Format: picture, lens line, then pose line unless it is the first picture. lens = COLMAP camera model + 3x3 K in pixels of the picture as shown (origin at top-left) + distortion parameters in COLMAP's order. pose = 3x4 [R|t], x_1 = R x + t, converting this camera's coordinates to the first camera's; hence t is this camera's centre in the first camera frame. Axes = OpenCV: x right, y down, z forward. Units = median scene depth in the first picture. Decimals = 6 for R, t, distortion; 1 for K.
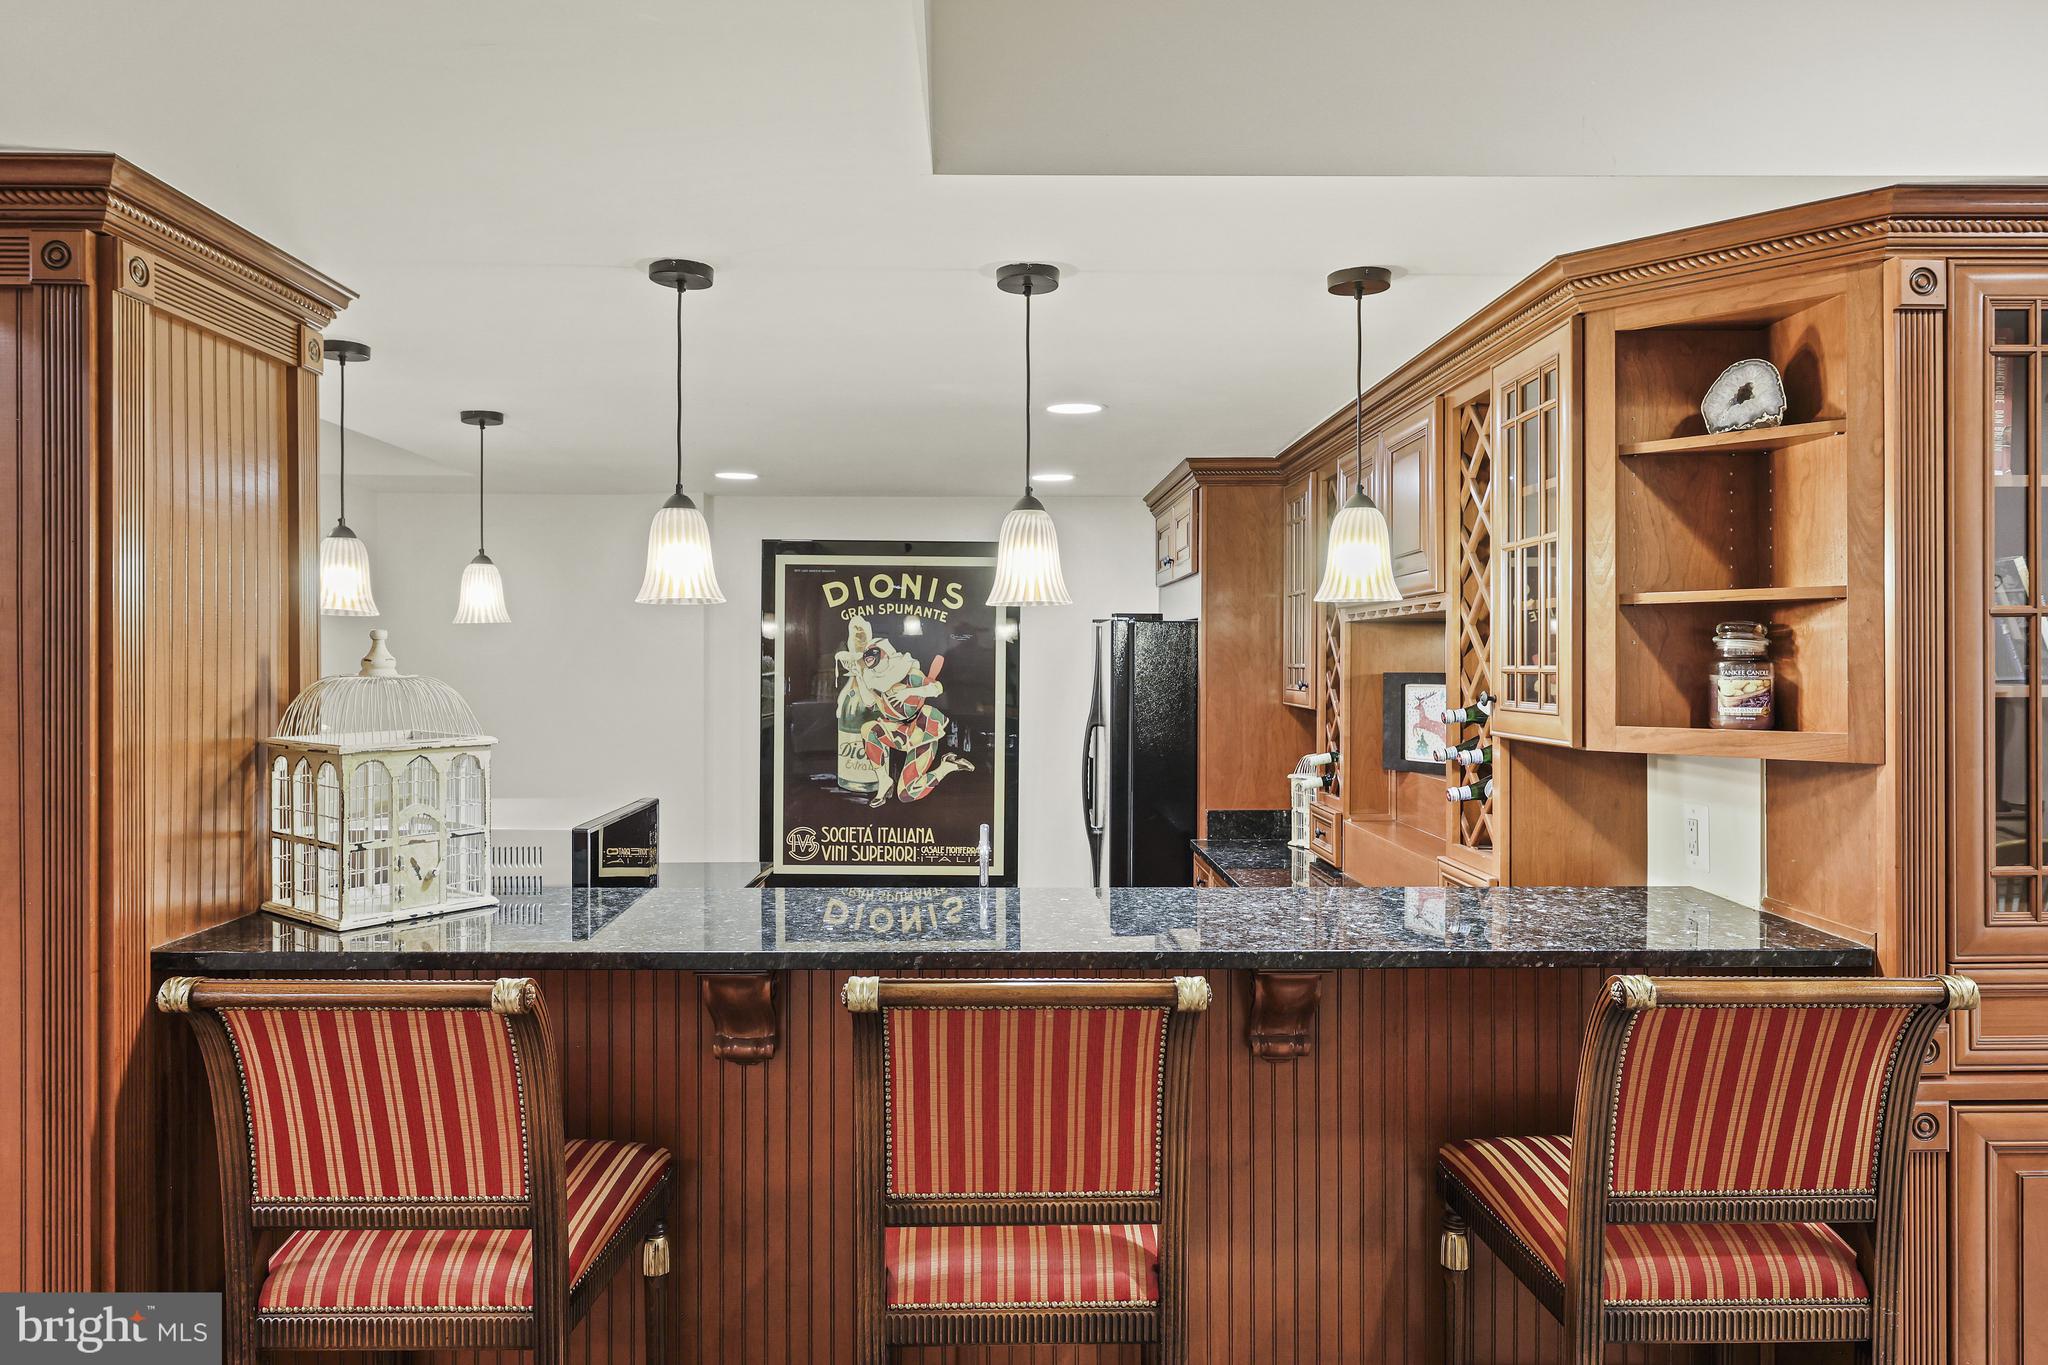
lens RADIAL K [[1319.3, 0, 1021.7], [0, 1319.3, 671.5], [0, 0, 1]] dist [-0.001465, -0.000008]
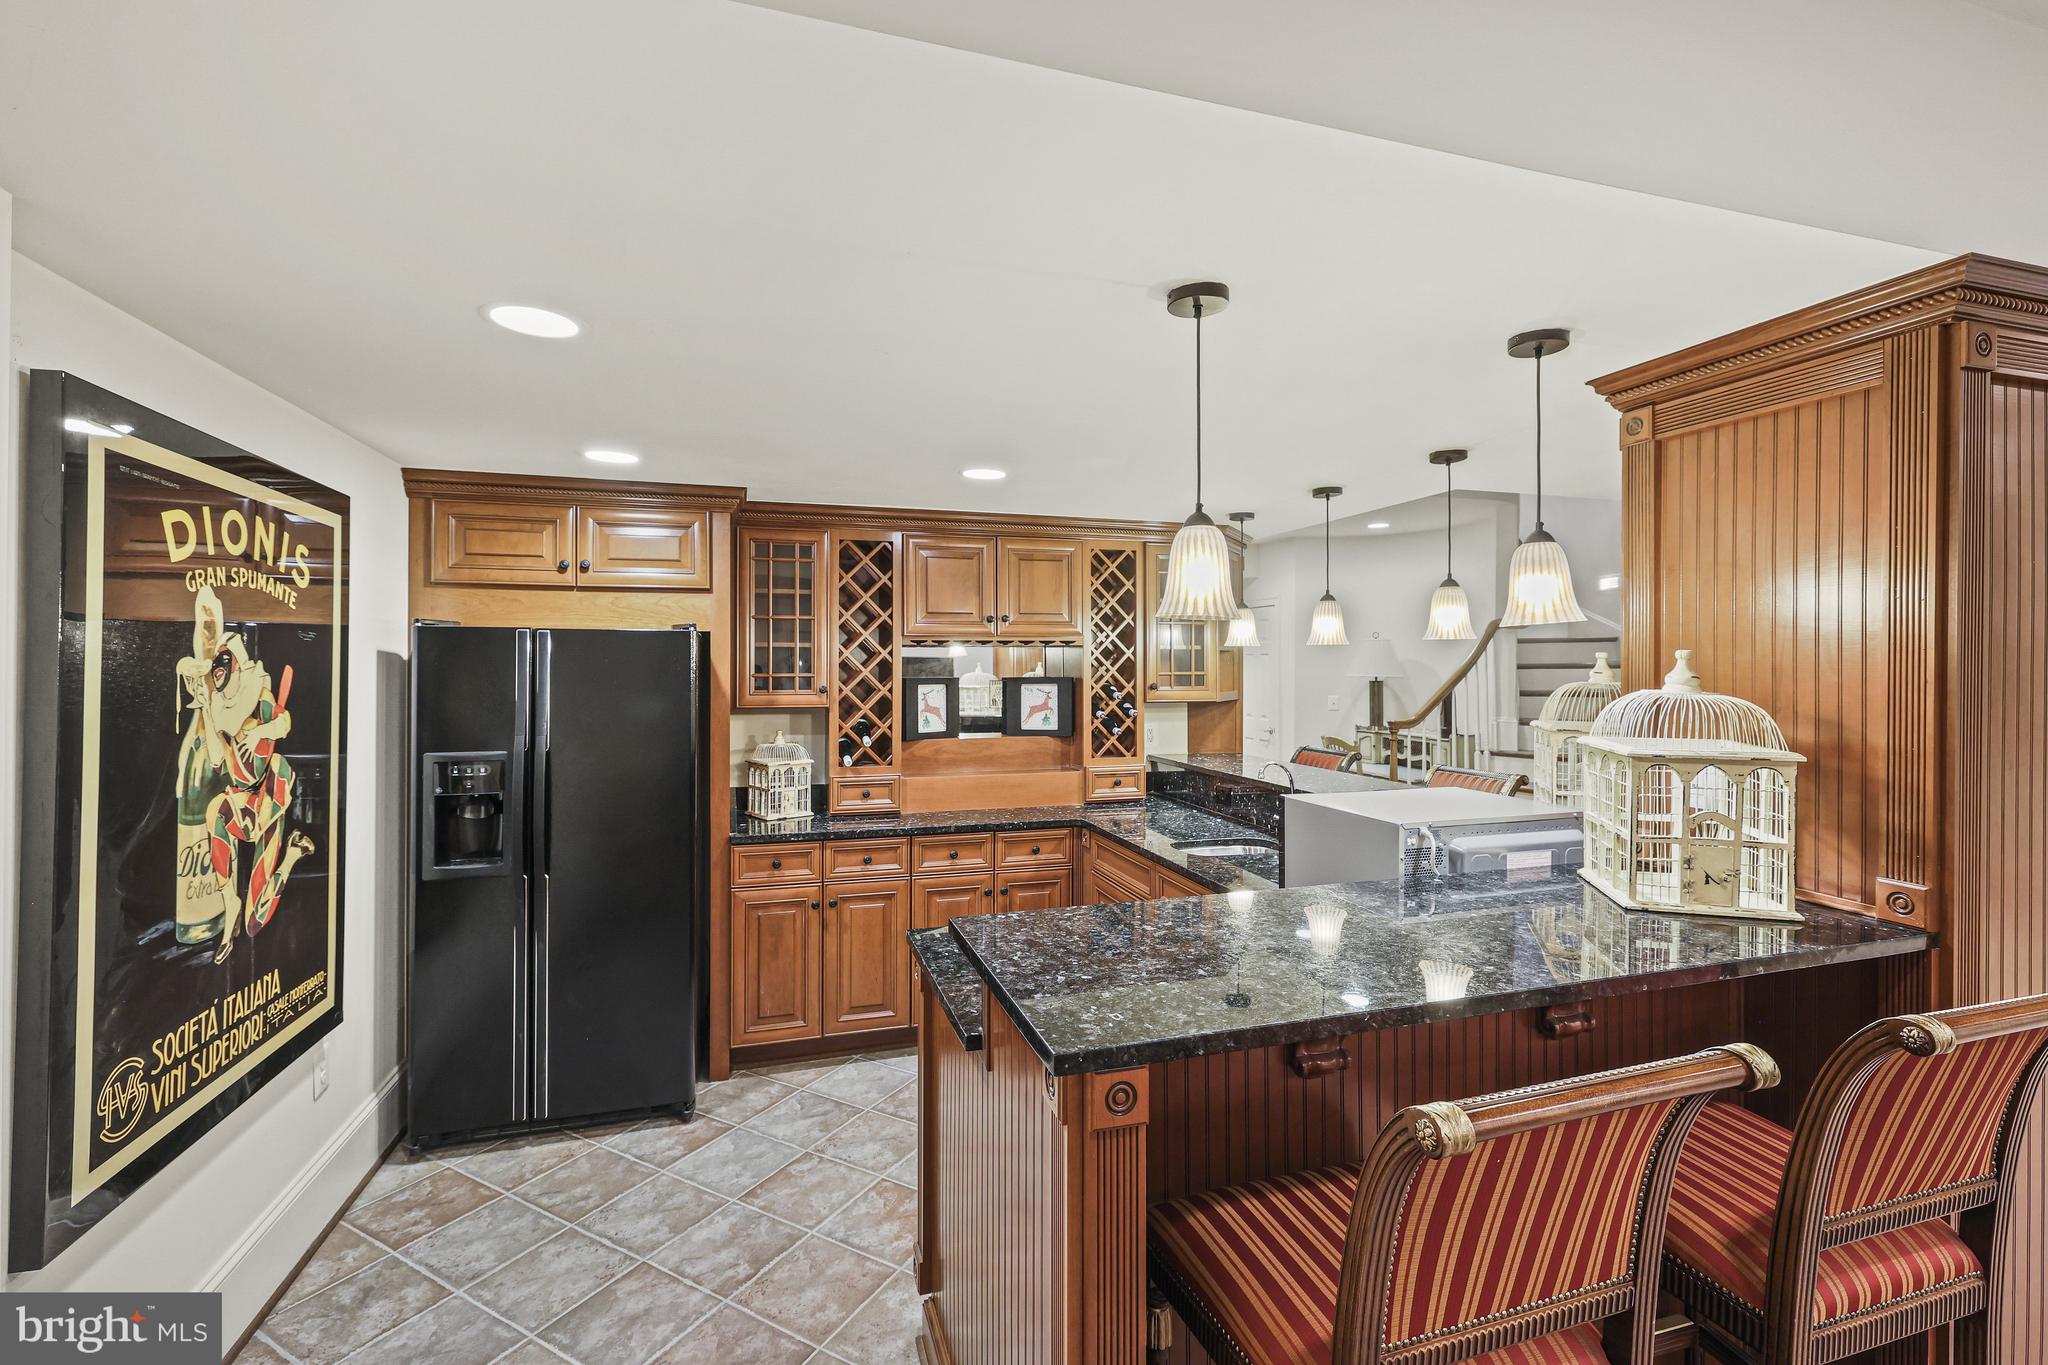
lens RADIAL K [[902.5, 0, 1028.9], [0, 902.5, 669.6], [0, 0, 1]] dist [0.000371, 0.000078]
pose [[-0.265115, -0.006019, 0.964198, -0.531550], [0.007703, 0.999935, 0.008360, -0.011158], [-0.964186, 0.009643, -0.265052, 0.791051]]
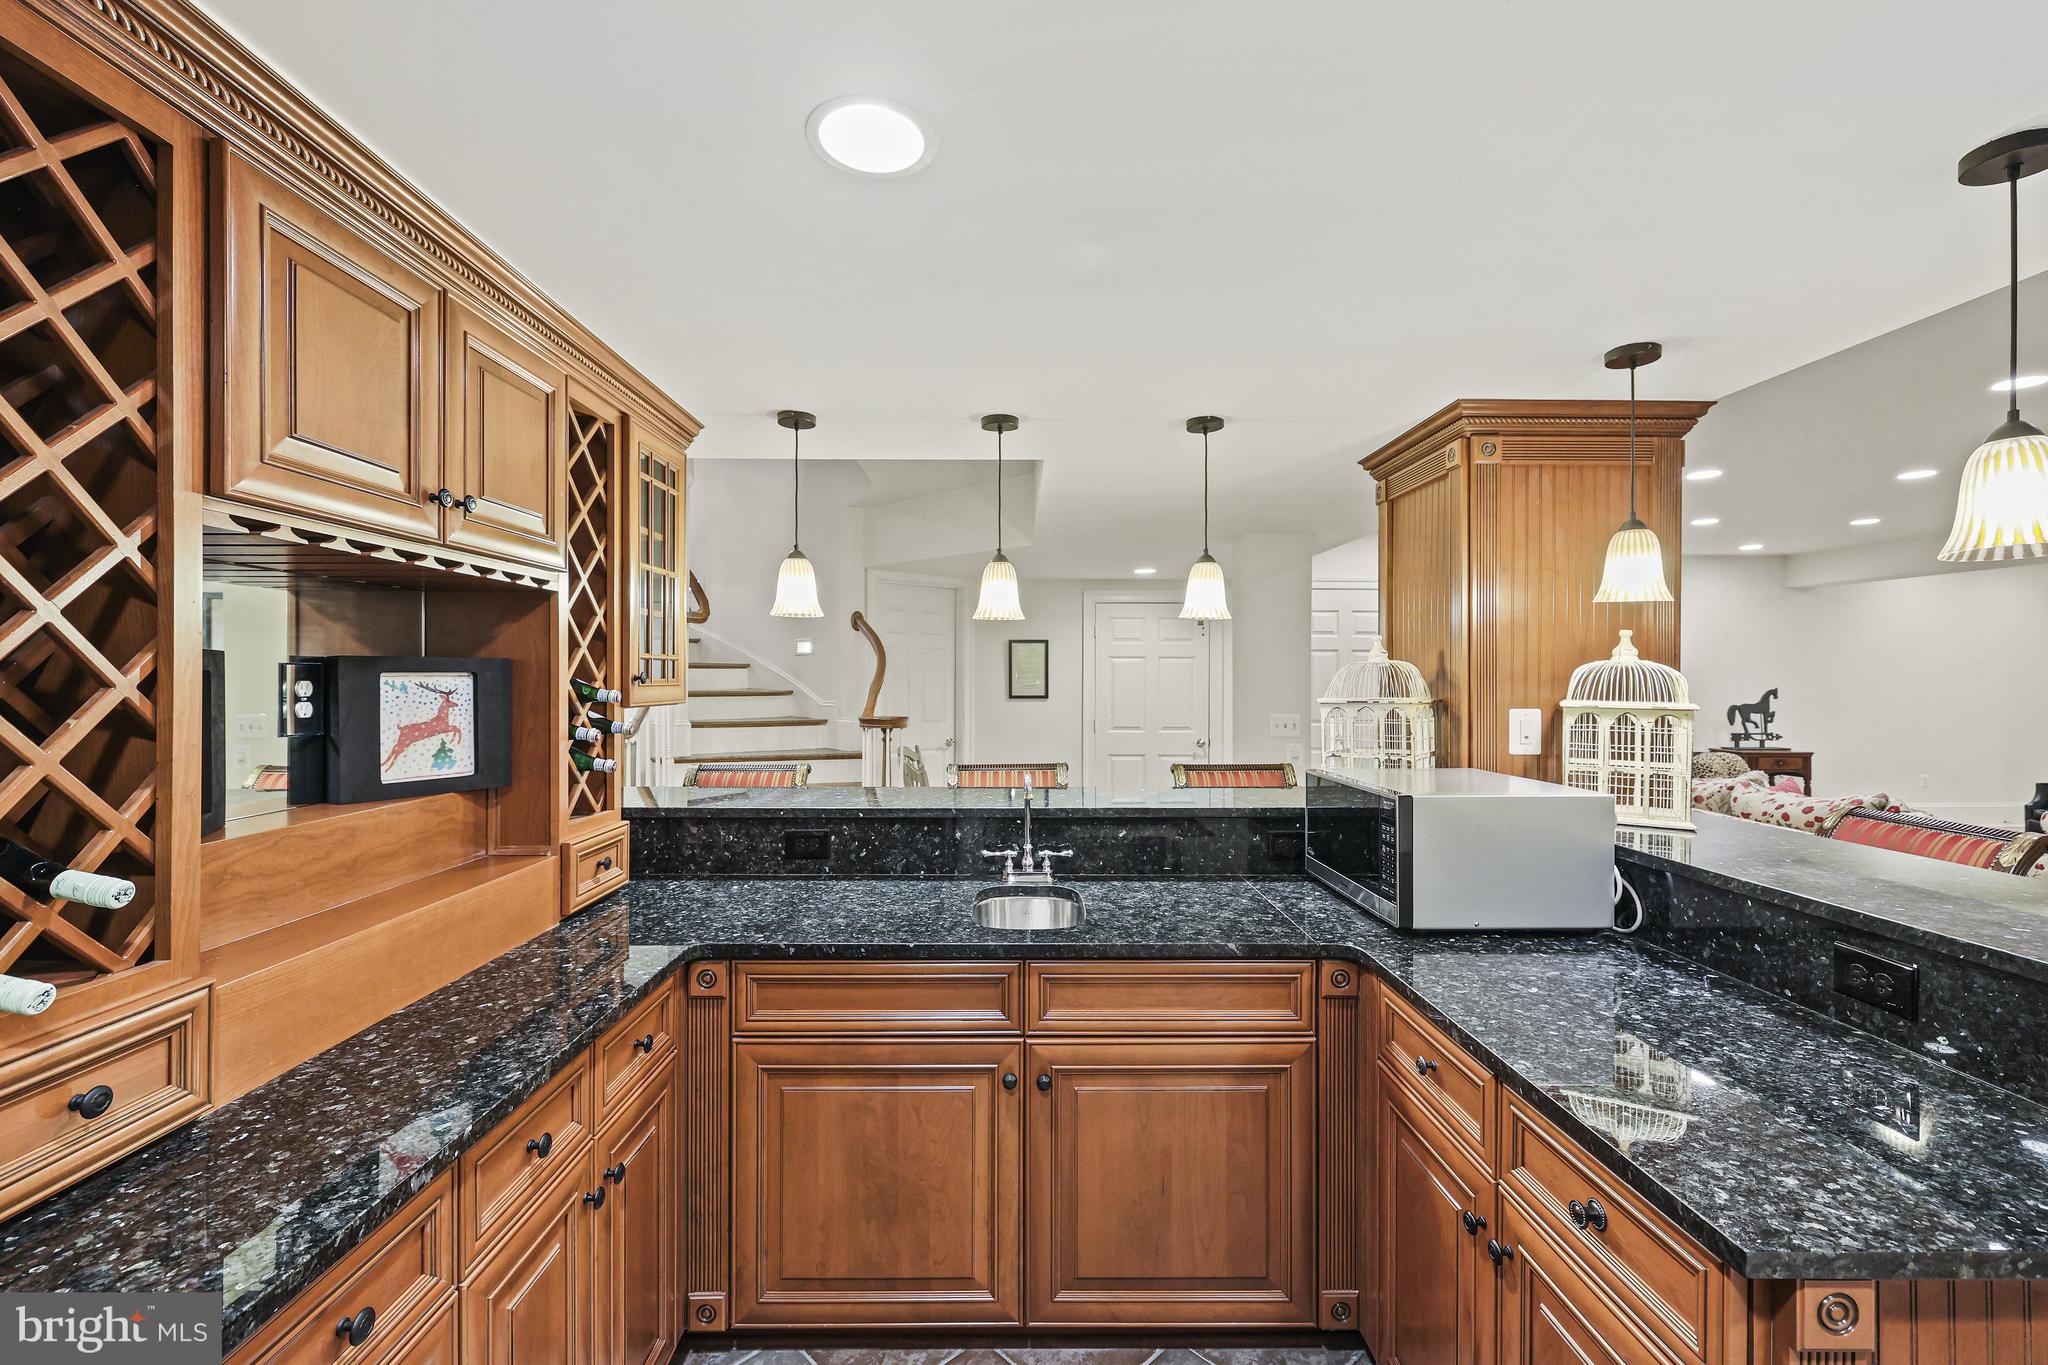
lens RADIAL K [[856.1, 0, 1020.3], [0, 856.1, 681.9], [0, 0, 1]] dist [0.000923, 0.000045]
pose [[-0.999853, -0.003799, 0.016694, -0.004322], [-0.003622, 0.999937, 0.010596, 0.007206], [-0.016733, 0.010534, -0.999804, 0.887981]]
